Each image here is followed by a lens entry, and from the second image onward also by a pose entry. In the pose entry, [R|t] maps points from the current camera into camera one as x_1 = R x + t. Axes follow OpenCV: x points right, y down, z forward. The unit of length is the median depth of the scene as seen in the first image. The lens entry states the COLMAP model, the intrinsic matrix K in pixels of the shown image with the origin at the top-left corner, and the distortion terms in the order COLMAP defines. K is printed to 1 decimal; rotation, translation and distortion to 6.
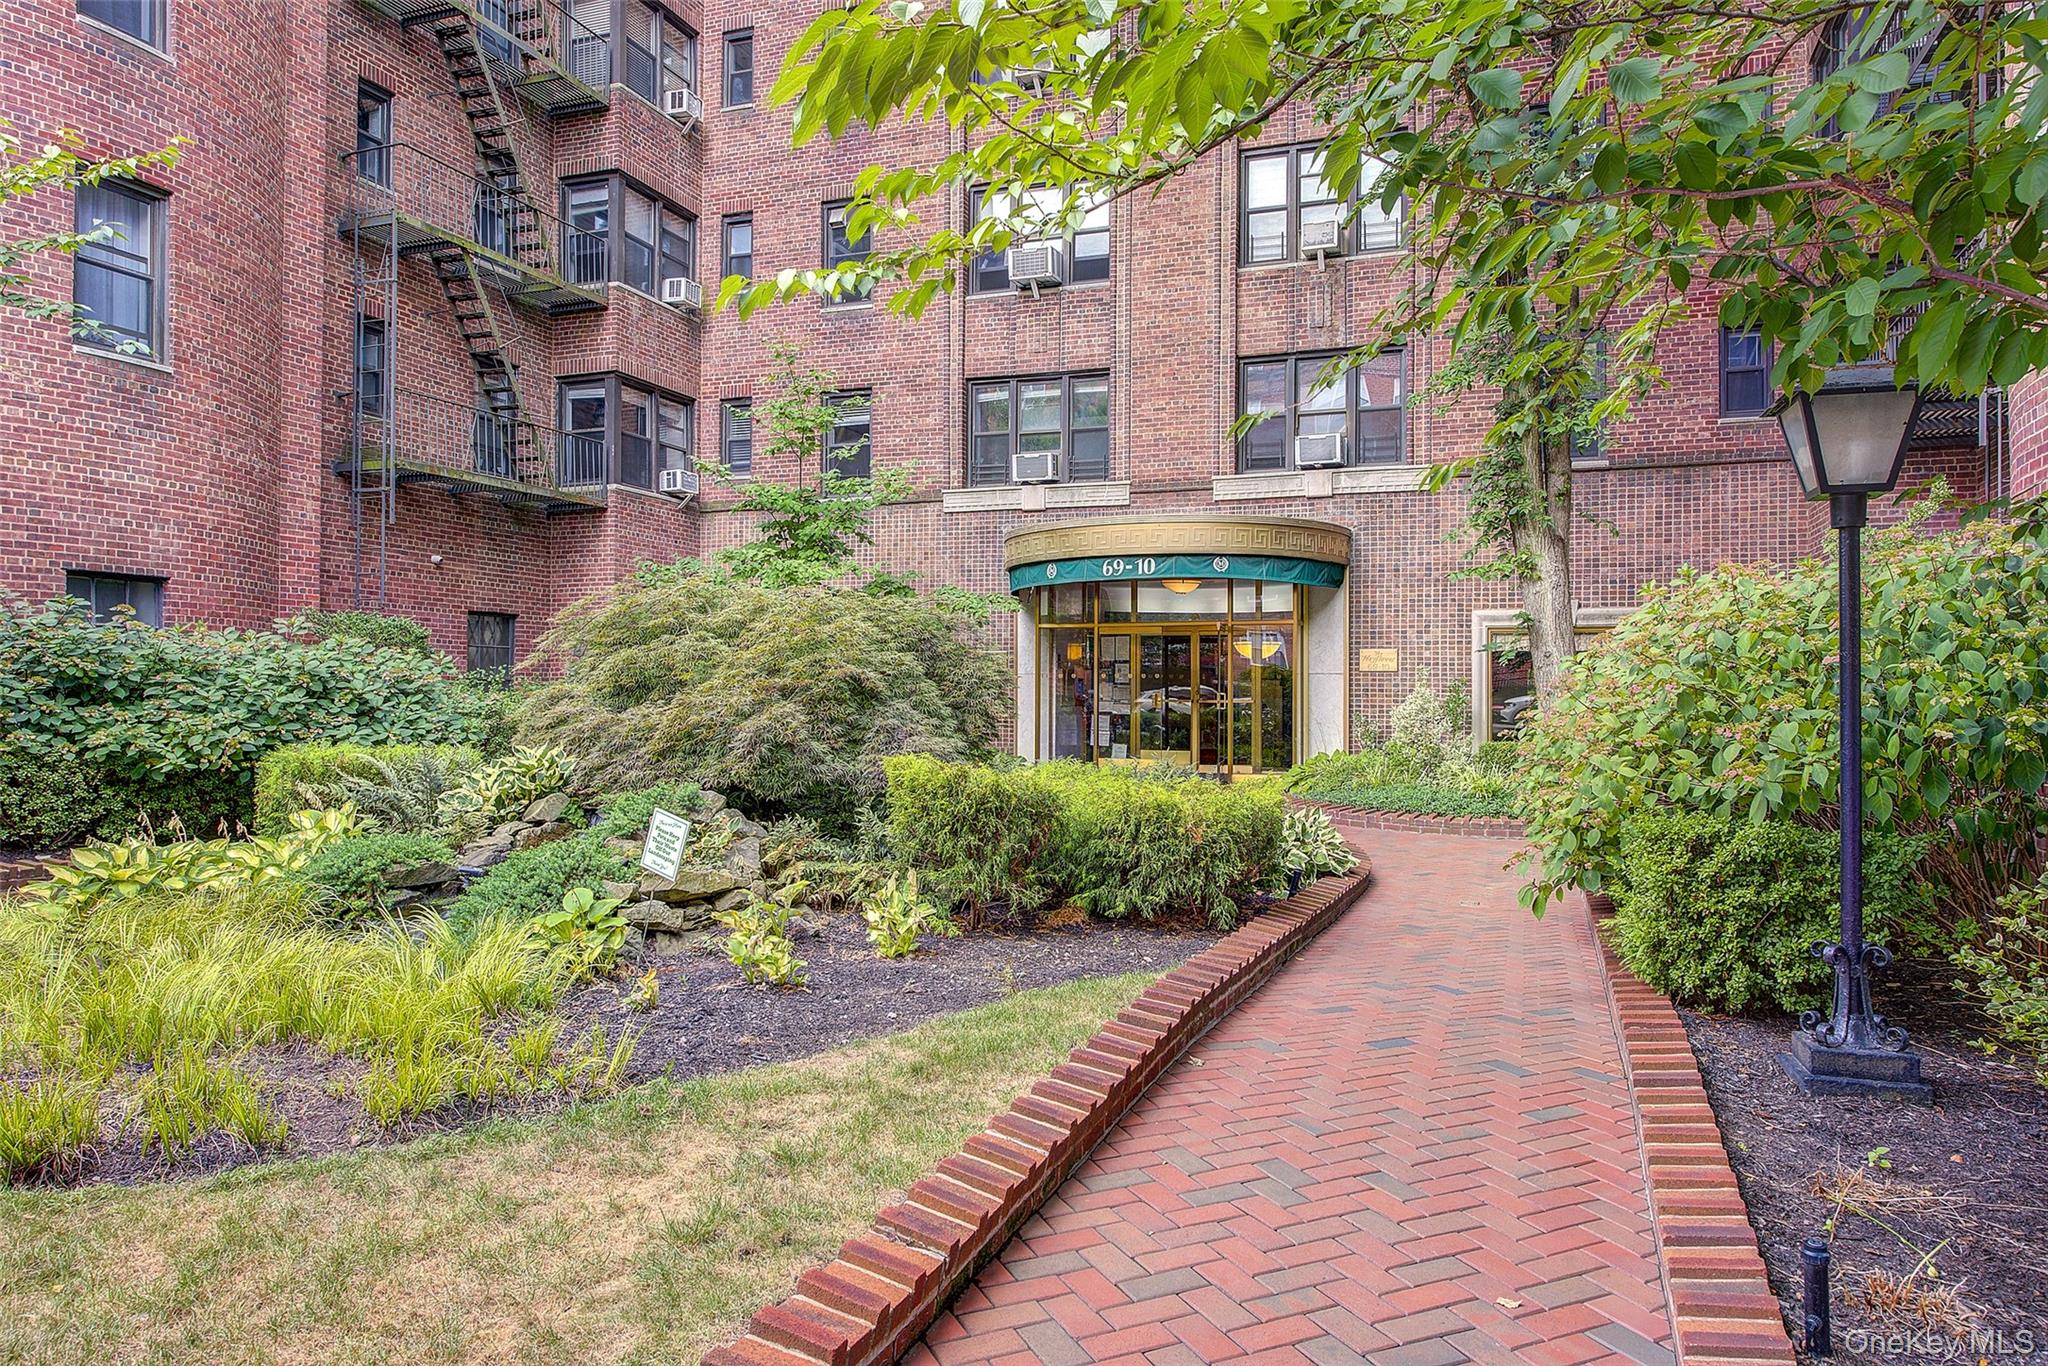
lens RADIAL K [[1353.7, 0, 1022.9], [0, 1353.7, 686.4], [0, 0, 1]] dist [0.004045, 0.003717]
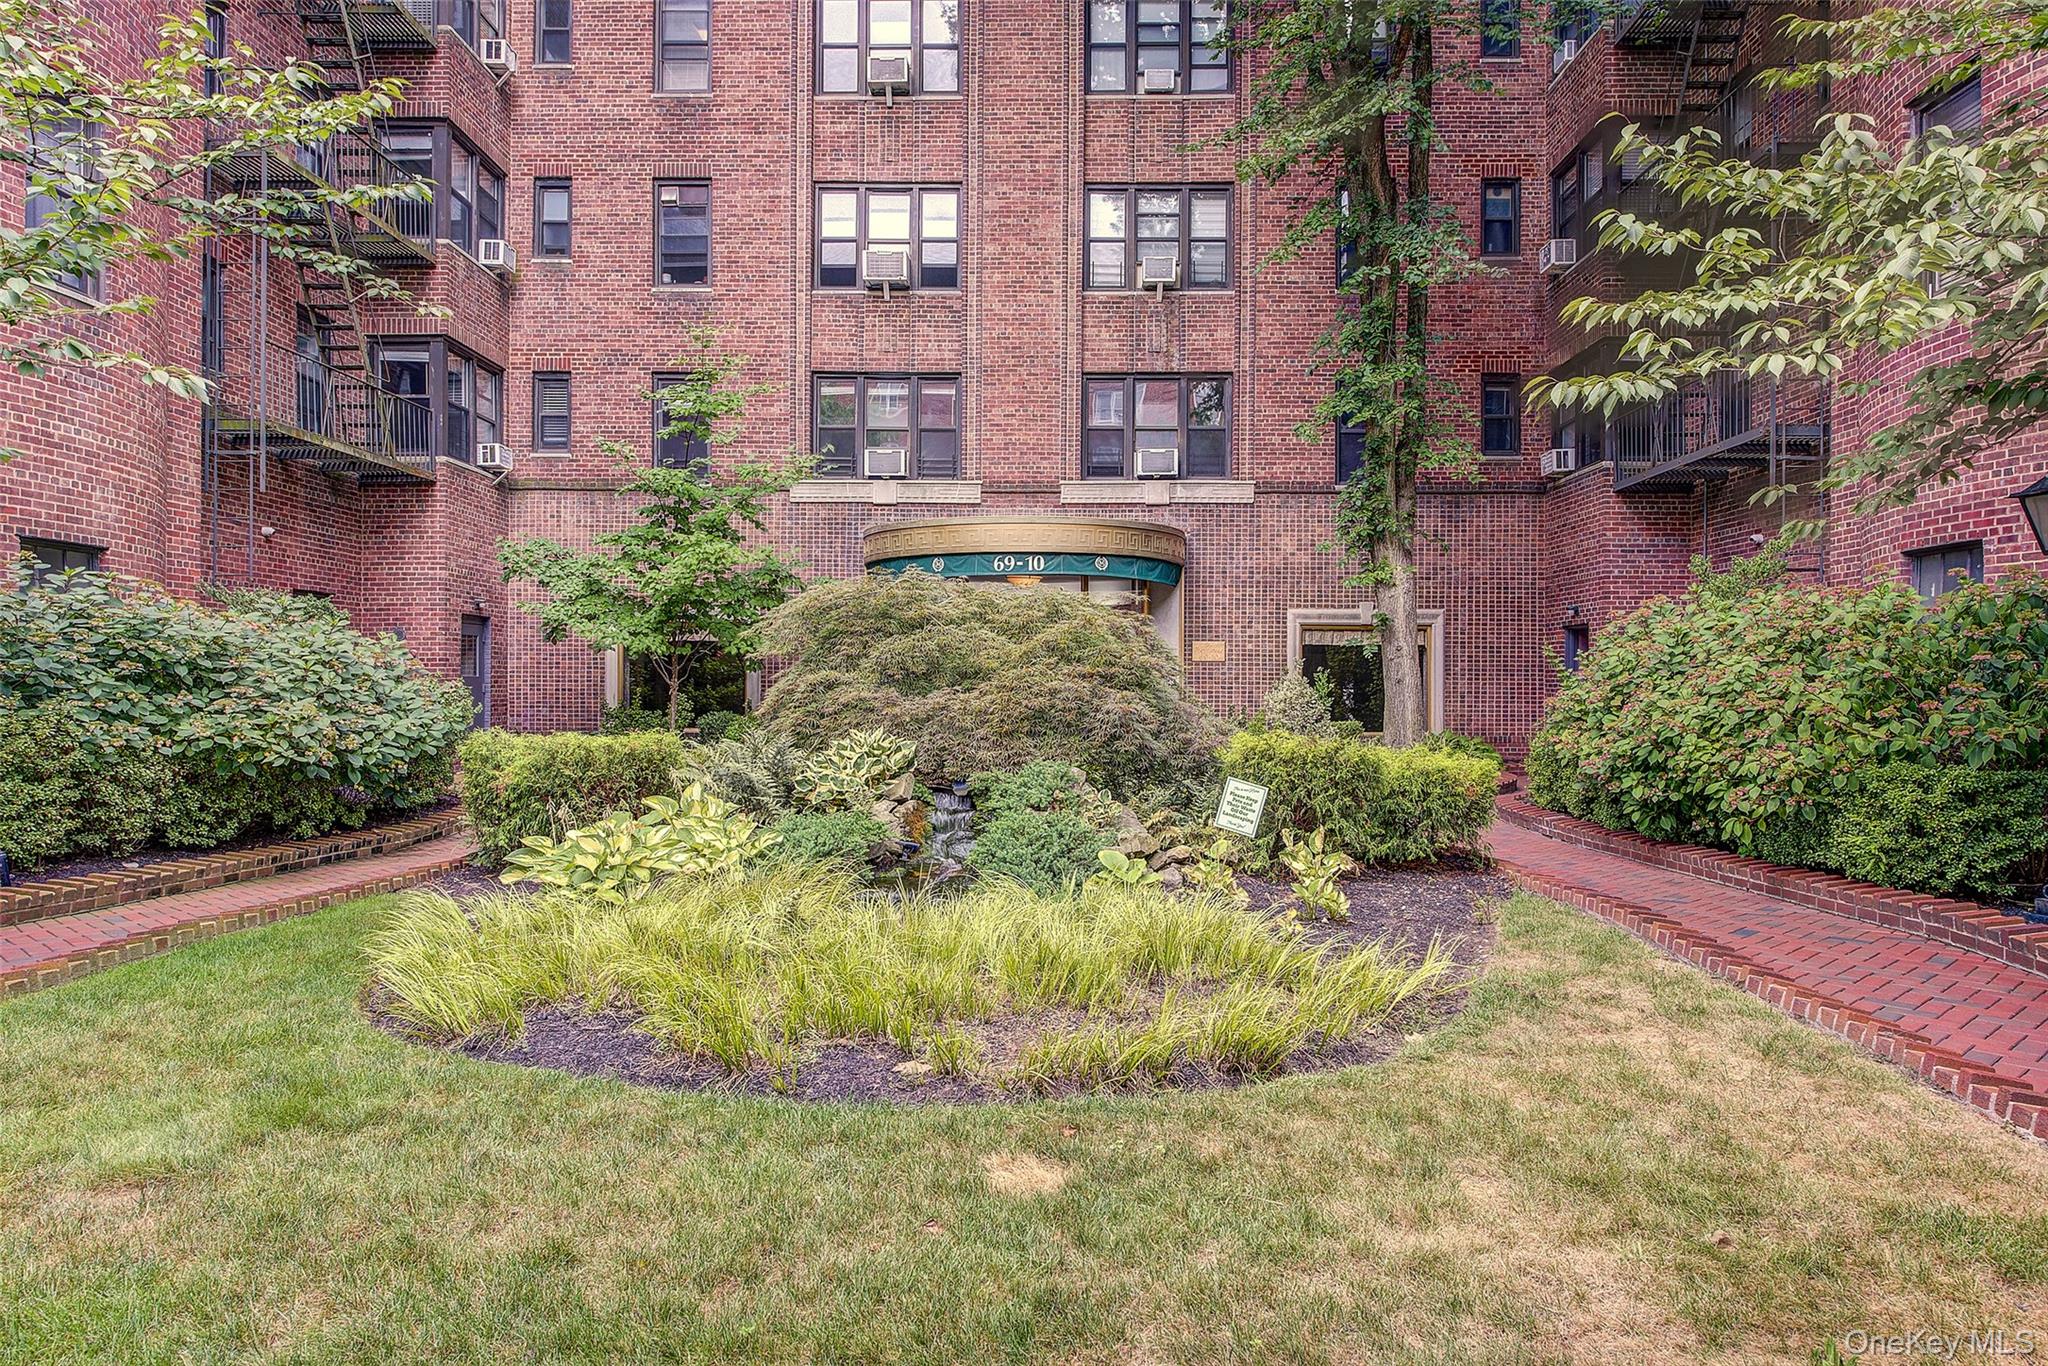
lens RADIAL K [[1353.7, 0, 1029.4], [0, 1353.7, 682.9], [0, 0, 1]] dist [0.004045, 0.003717]
pose [[0.942607, -0.000419, 0.333903, -0.241261], [-0.001687, 0.999980, 0.006019, 0.000391], [-0.333899, -0.006237, 0.942588, -0.015610]]
